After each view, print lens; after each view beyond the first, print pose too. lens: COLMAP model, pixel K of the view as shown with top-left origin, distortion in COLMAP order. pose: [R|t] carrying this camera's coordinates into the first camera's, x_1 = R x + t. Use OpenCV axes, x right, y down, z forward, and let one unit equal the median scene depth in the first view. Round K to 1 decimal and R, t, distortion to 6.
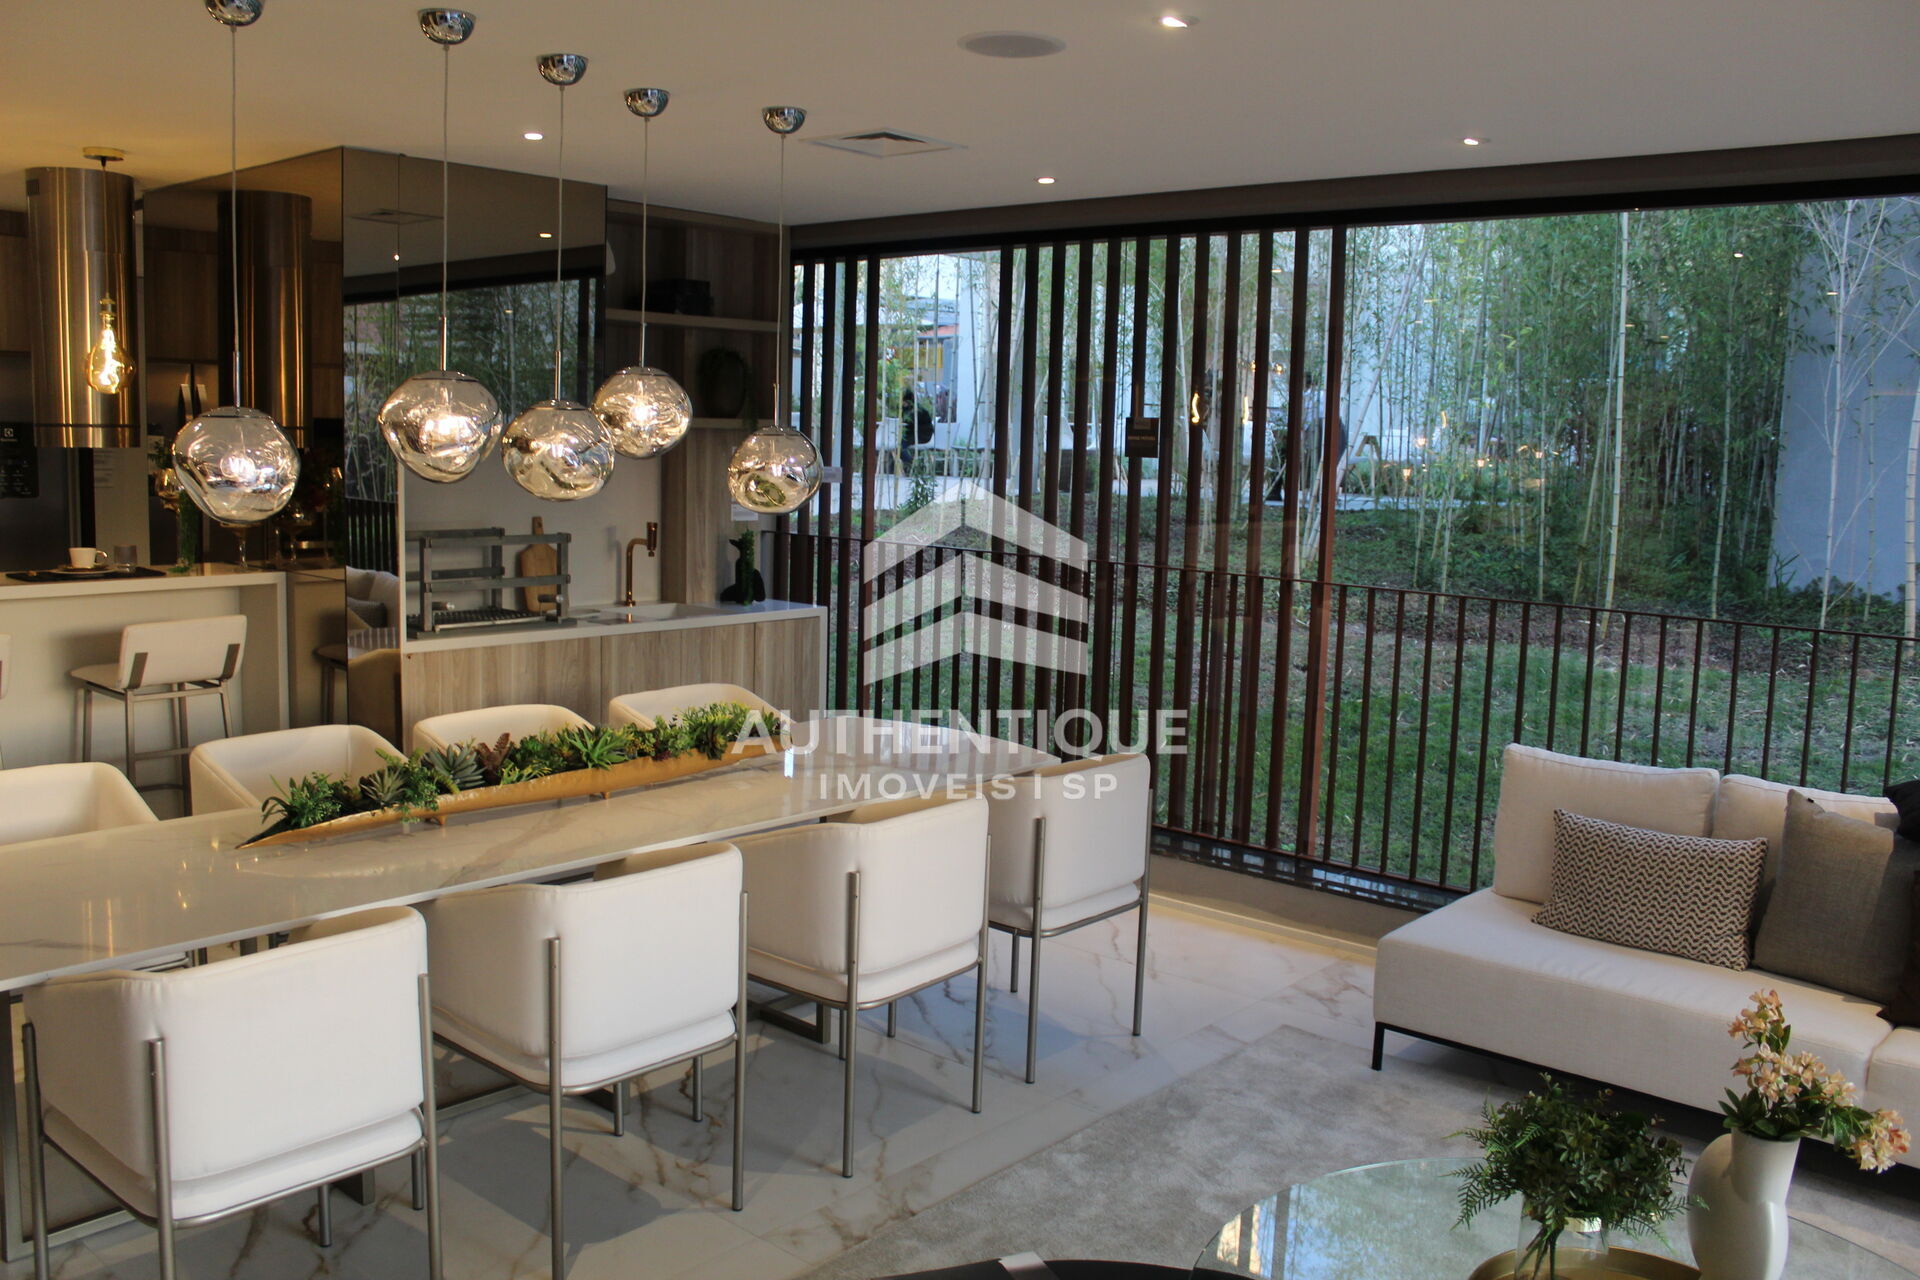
lens RADIAL K [[1587.6, 0, 969.5], [0, 1587.6, 631.6], [0, 0, 1]] dist [-0.154928, 0.131792]
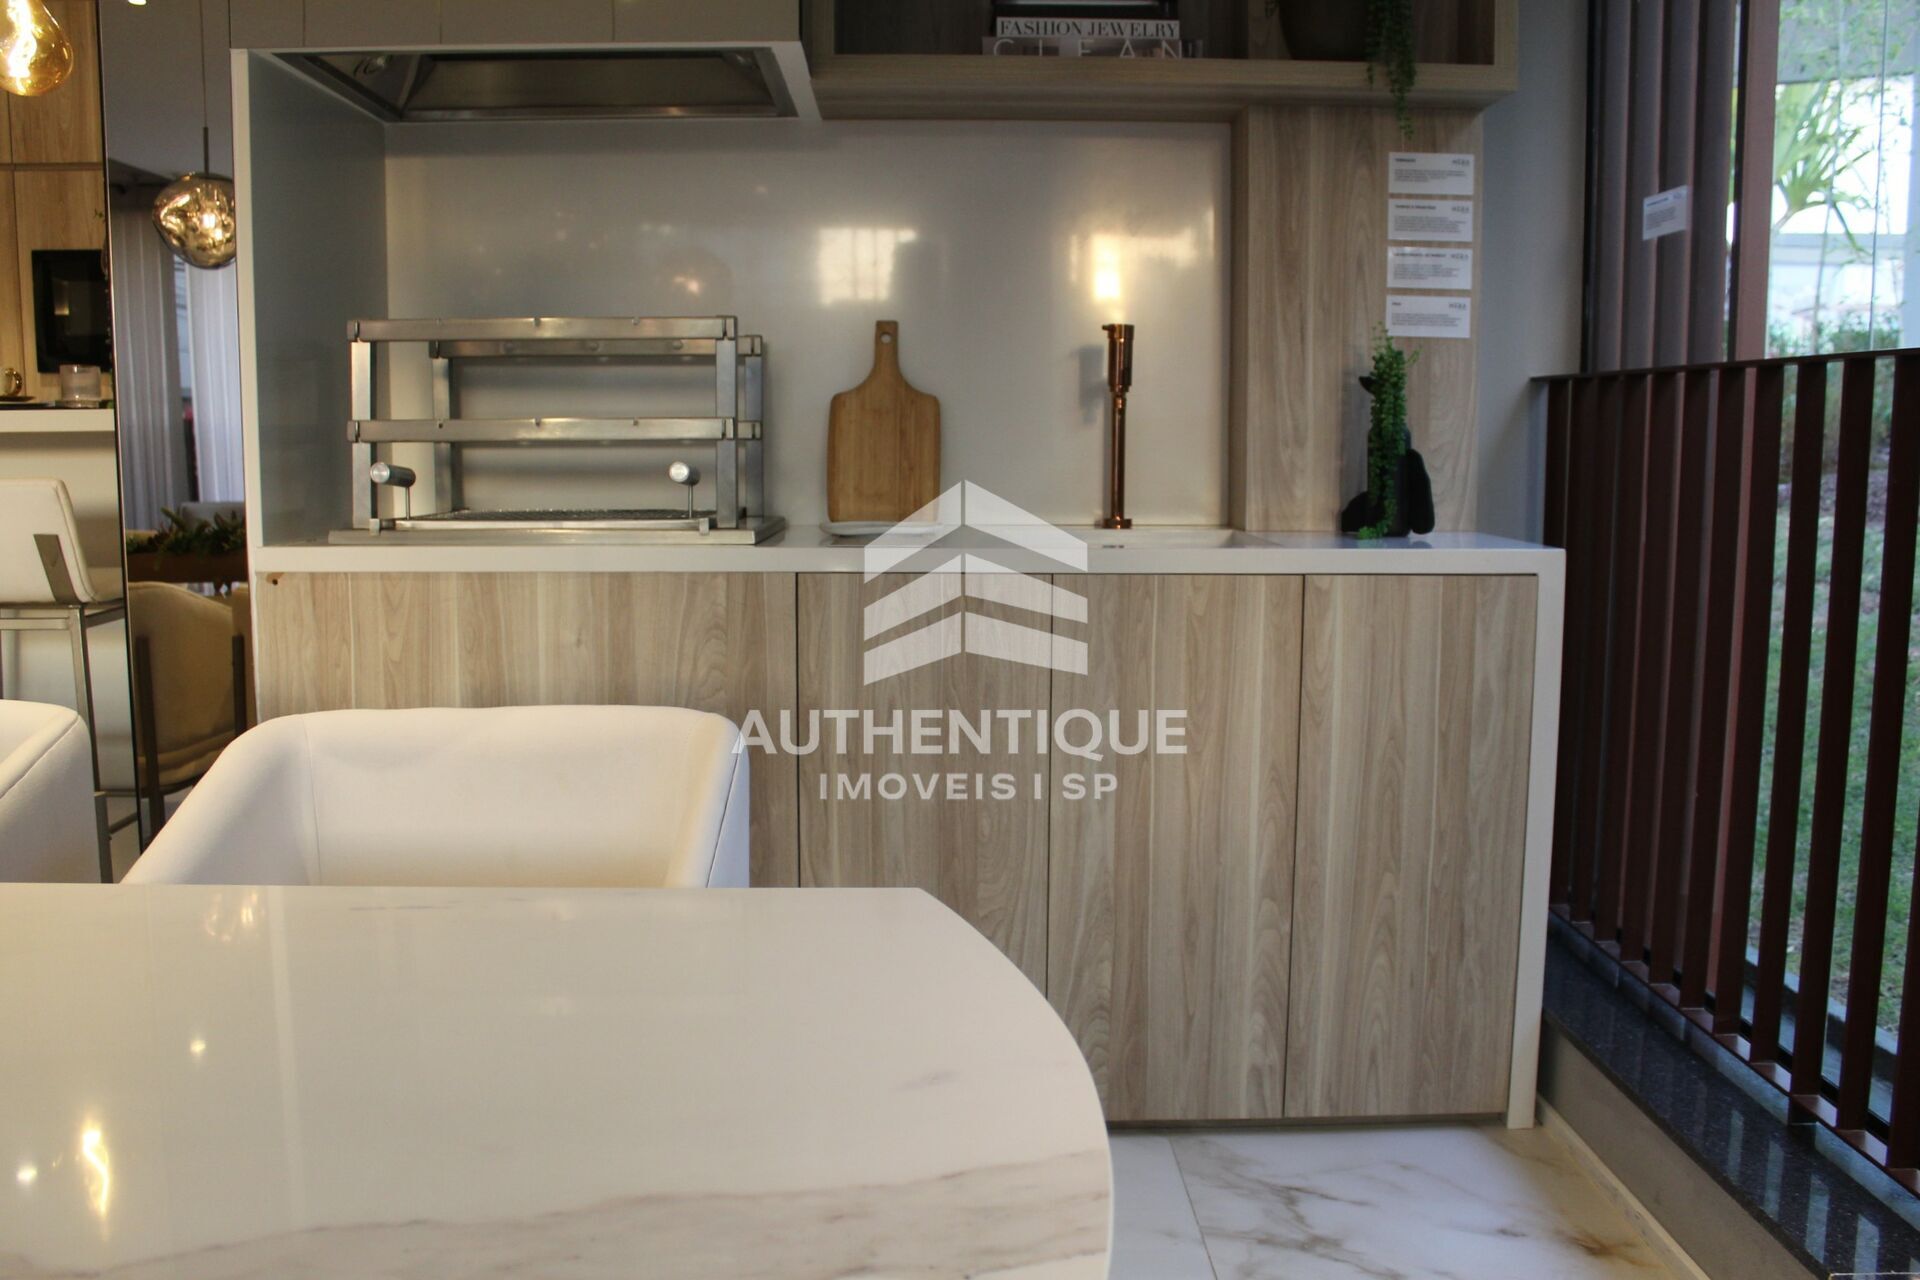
lens RADIAL K [[1627.8, 0, 963.6], [0, 1627.8, 639.0], [0, 0, 1]] dist [-0.177863, 0.155599]
pose [[0.674928, 0.069508, -0.734602, 0.087531], [-0.074036, 0.996909, 0.026305, 0.005202], [0.734160, 0.036633, 0.677988, 0.668591]]
